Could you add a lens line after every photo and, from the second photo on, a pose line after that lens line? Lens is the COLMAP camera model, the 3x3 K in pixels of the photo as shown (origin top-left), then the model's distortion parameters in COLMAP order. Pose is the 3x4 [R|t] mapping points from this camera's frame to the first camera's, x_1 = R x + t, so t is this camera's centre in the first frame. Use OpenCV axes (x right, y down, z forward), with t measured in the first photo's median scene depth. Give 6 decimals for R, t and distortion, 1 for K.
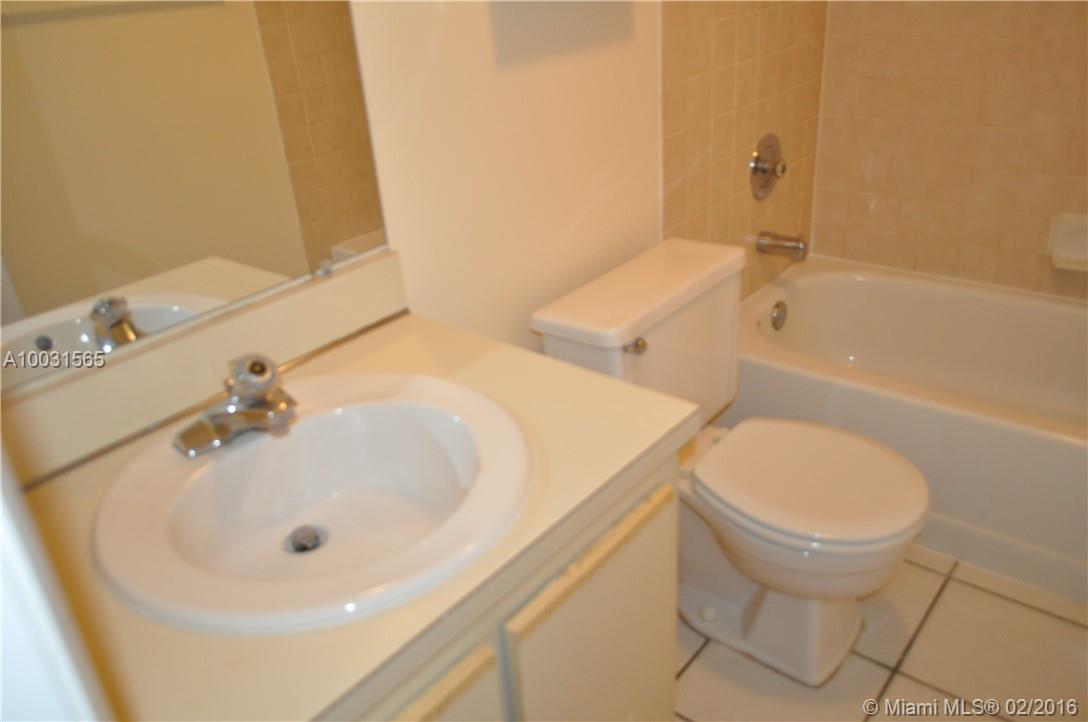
lens RADIAL K [[855.2, 0, 572.4], [0, 855.2, 364.5], [0, 0, 1]] dist [0.029643, -0.002414]
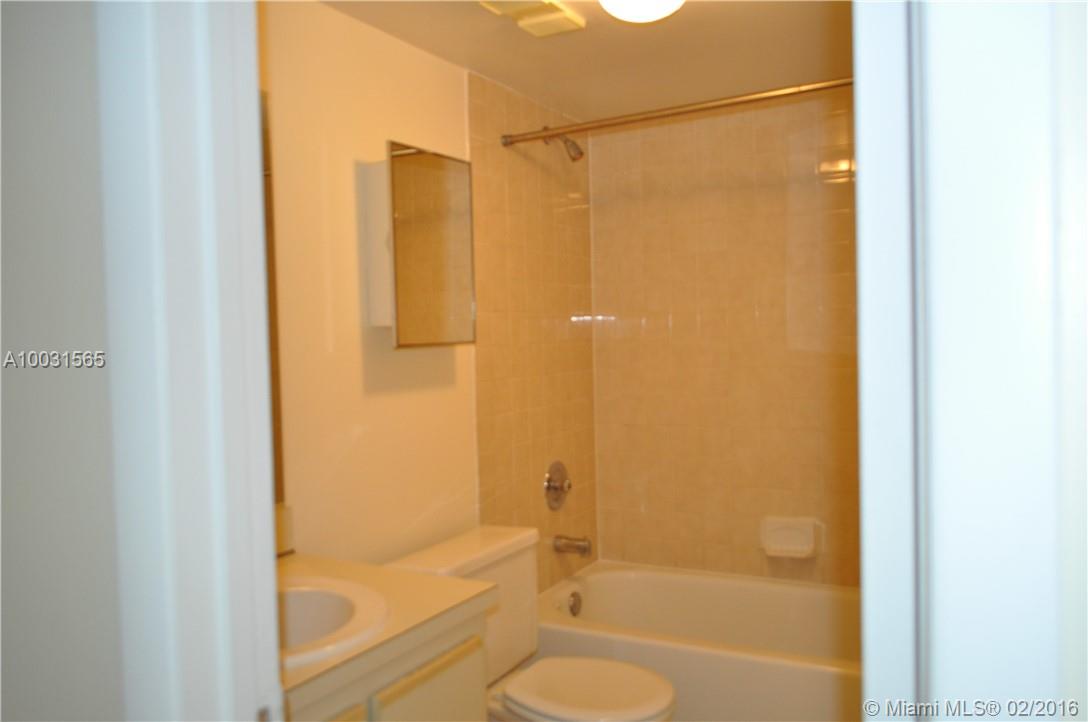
lens RADIAL K [[855.2, 0, 572.4], [0, 855.2, 364.5], [0, 0, 1]] dist [0.029643, -0.002414]
pose [[0.980340, 0.023952, 0.195855, -0.016068], [0.062028, 0.904874, -0.421136, 0.161861], [-0.187311, 0.425005, 0.885599, -0.265606]]
